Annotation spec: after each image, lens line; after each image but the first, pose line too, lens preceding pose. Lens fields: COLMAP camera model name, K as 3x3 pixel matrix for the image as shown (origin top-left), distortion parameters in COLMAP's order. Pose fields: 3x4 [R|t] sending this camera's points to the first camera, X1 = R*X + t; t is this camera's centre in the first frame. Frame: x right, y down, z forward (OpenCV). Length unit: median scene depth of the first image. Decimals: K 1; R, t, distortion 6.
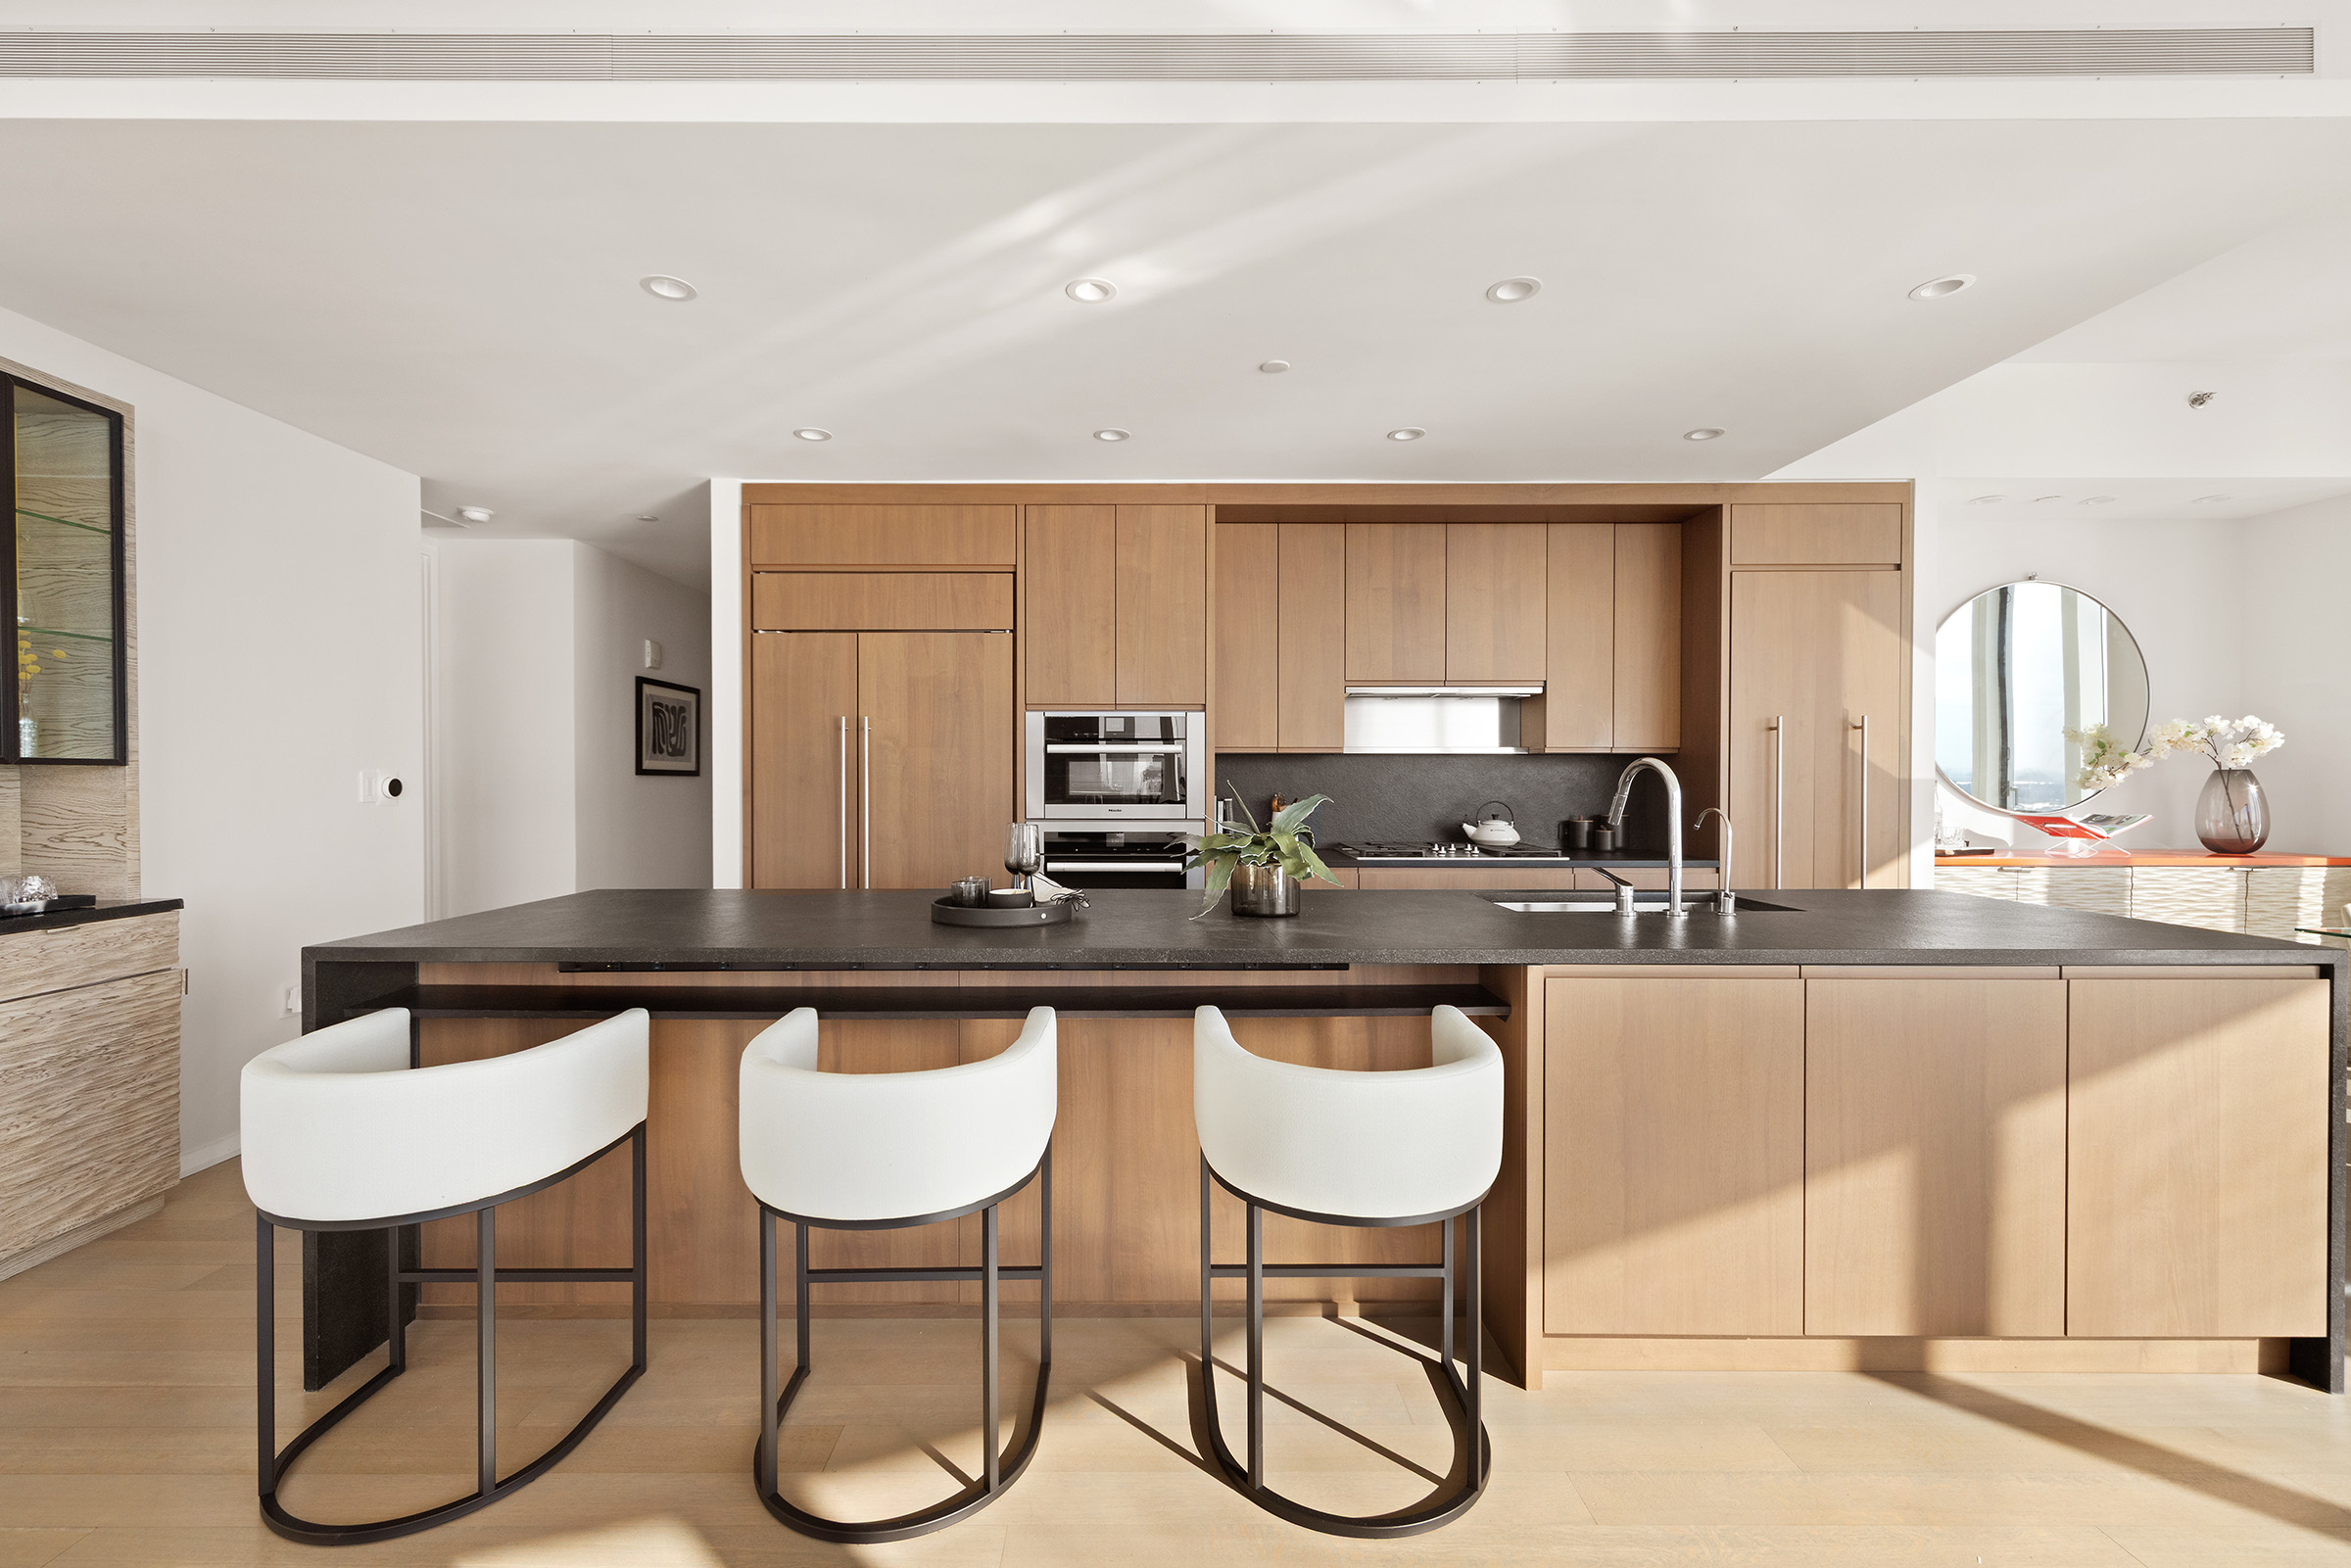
lens RADIAL K [[1008.4, 0, 1063.9], [0, 1008.4, 787.5], [0, 0, 1]] dist [0.008659, 0.000801]
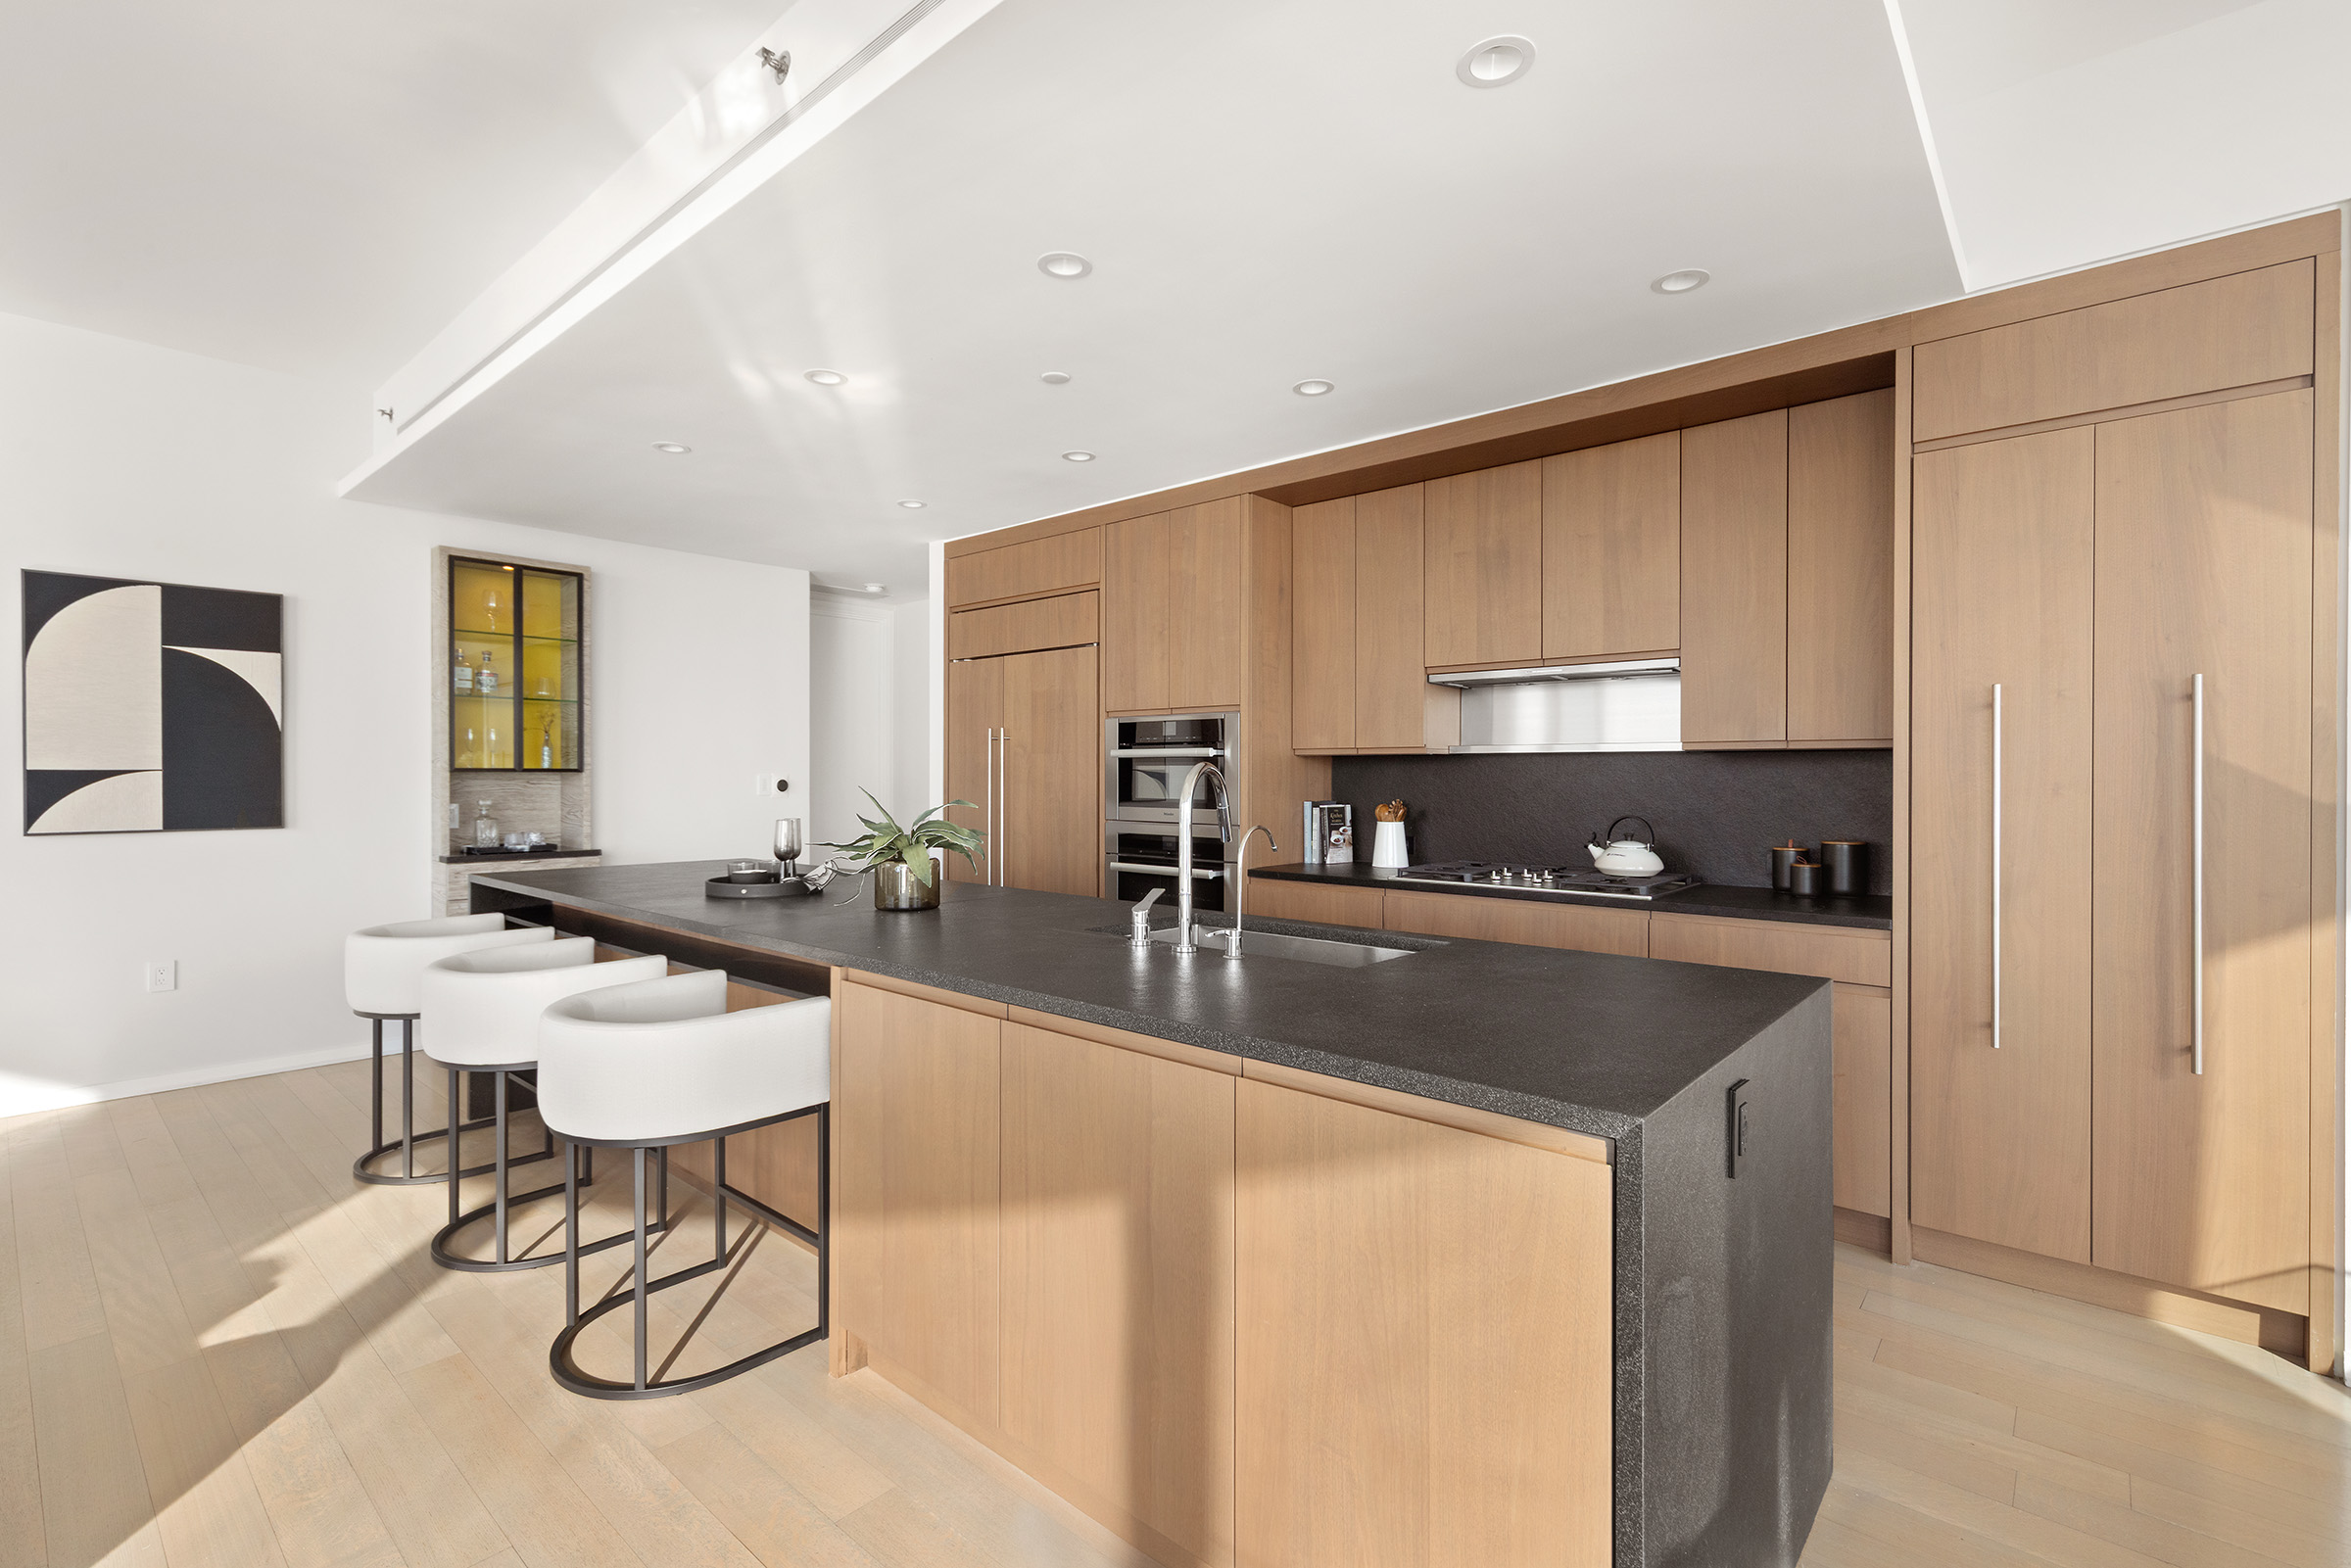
lens RADIAL K [[1034.2, 0, 1161.9], [0, 1034.2, 784.9], [0, 0, 1]] dist [0.007988, 0.000643]
pose [[0.755355, 0.006752, -0.655282, 0.720077], [-0.010298, 0.999946, -0.001568, -0.004668], [0.655235, 0.007932, 0.755383, 0.217072]]
